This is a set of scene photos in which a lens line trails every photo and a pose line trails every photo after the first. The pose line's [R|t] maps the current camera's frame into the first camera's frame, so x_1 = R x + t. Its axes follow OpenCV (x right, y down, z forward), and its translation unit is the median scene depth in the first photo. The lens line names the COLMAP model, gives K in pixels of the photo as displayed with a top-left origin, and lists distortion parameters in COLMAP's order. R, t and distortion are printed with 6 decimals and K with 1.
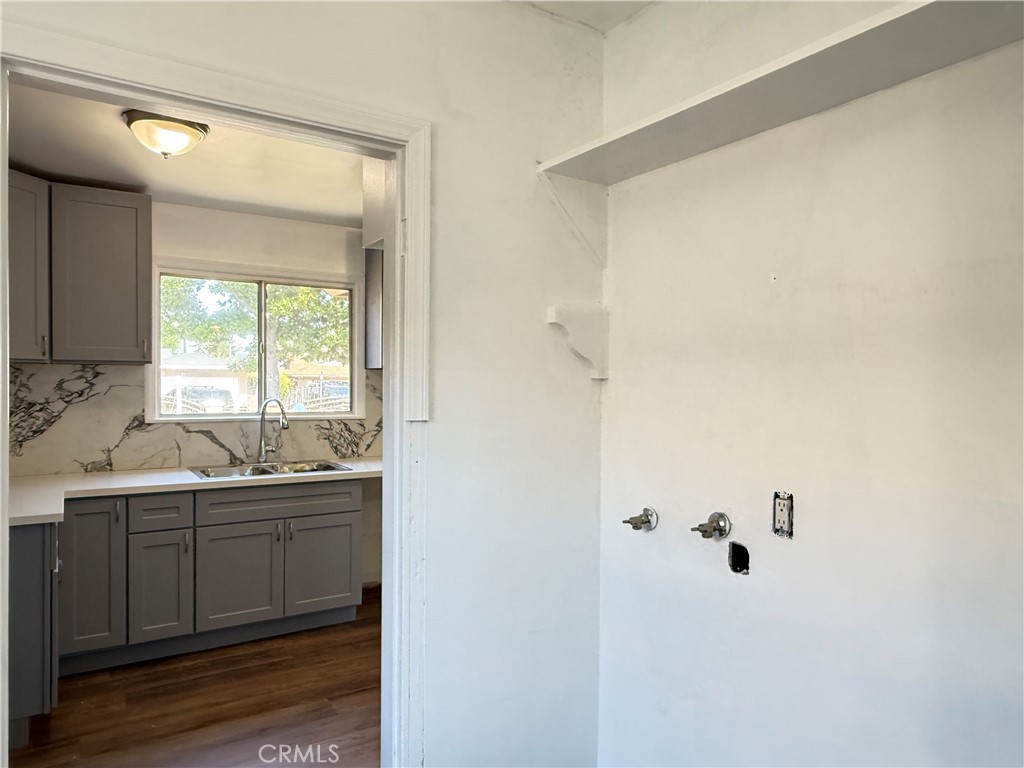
lens RADIAL K [[685.9, 0, 510.4], [0, 685.9, 389.8], [0, 0, 1]] dist [0.005898, -0.004164]
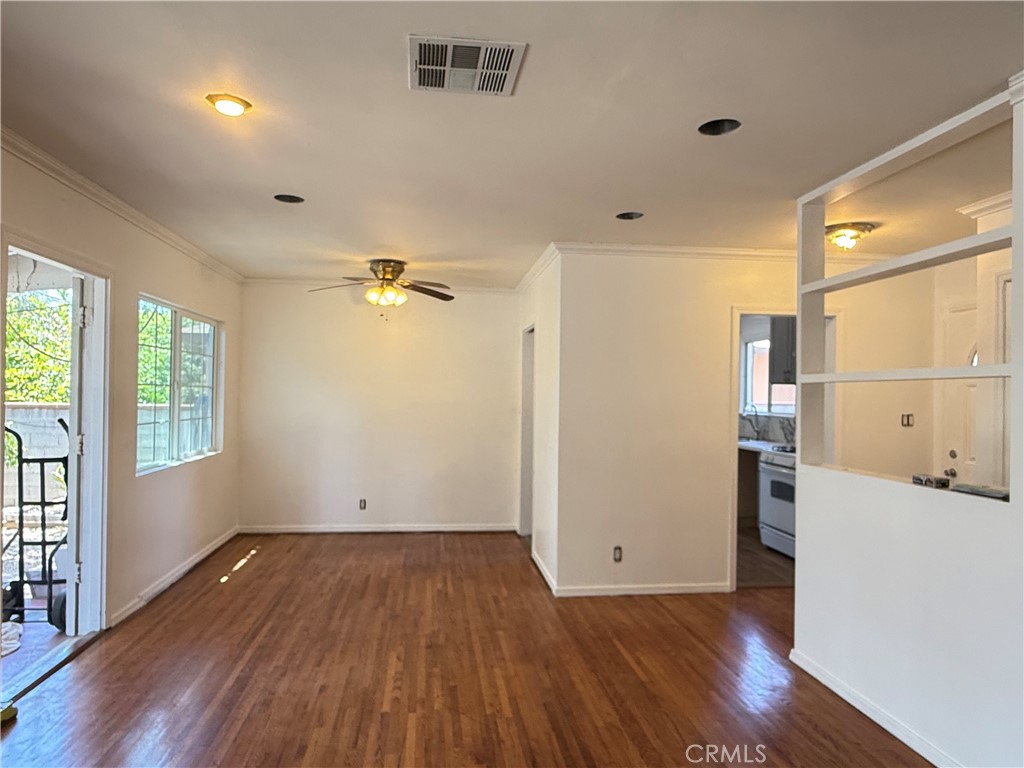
lens RADIAL K [[651.0, 0, 513.3], [0, 651.0, 390.1], [0, 0, 1]] dist [0.000106, 0.001746]
pose [[-0.432026, -0.021992, -0.901593, 1.719915], [-0.025769, 0.999595, -0.012034, 0.016474], [0.901493, 0.018034, -0.432418, 1.322575]]
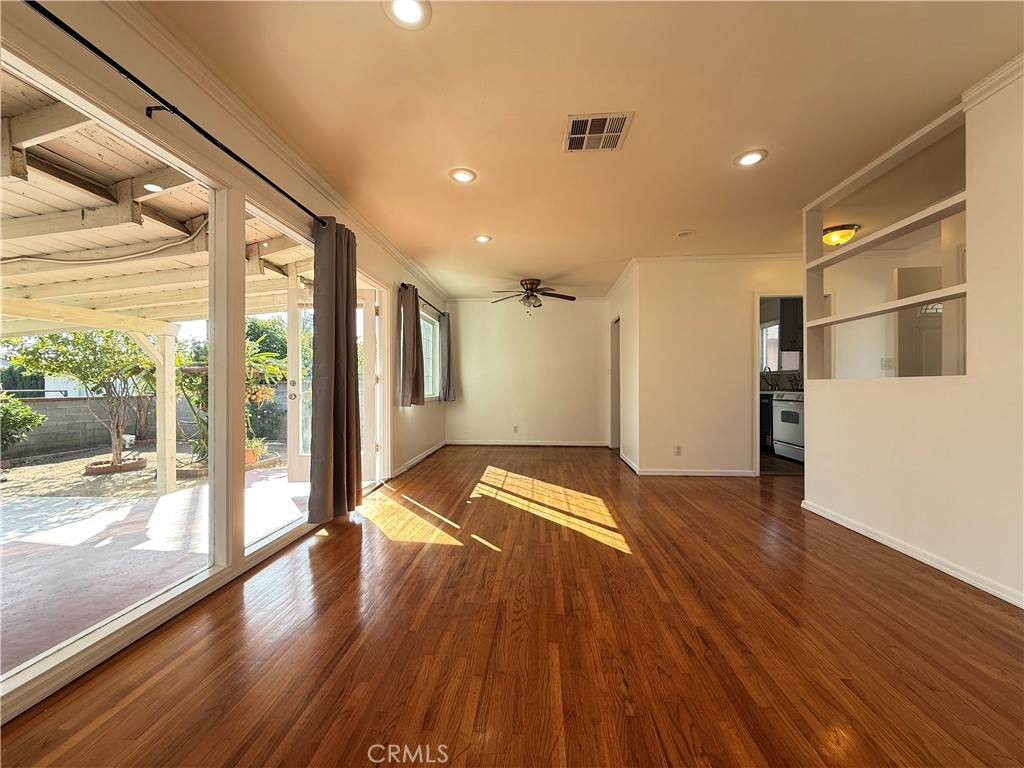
lens RADIAL K [[409.7, 0, 511.1], [0, 409.7, 385.4], [0, 0, 1]] dist [0.000229, -0.000161]
pose [[-0.601348, -0.009250, -0.798934, 1.813033], [-0.011010, 0.999934, -0.003290, 0.119932], [0.798912, 0.006817, -0.601410, 1.313913]]
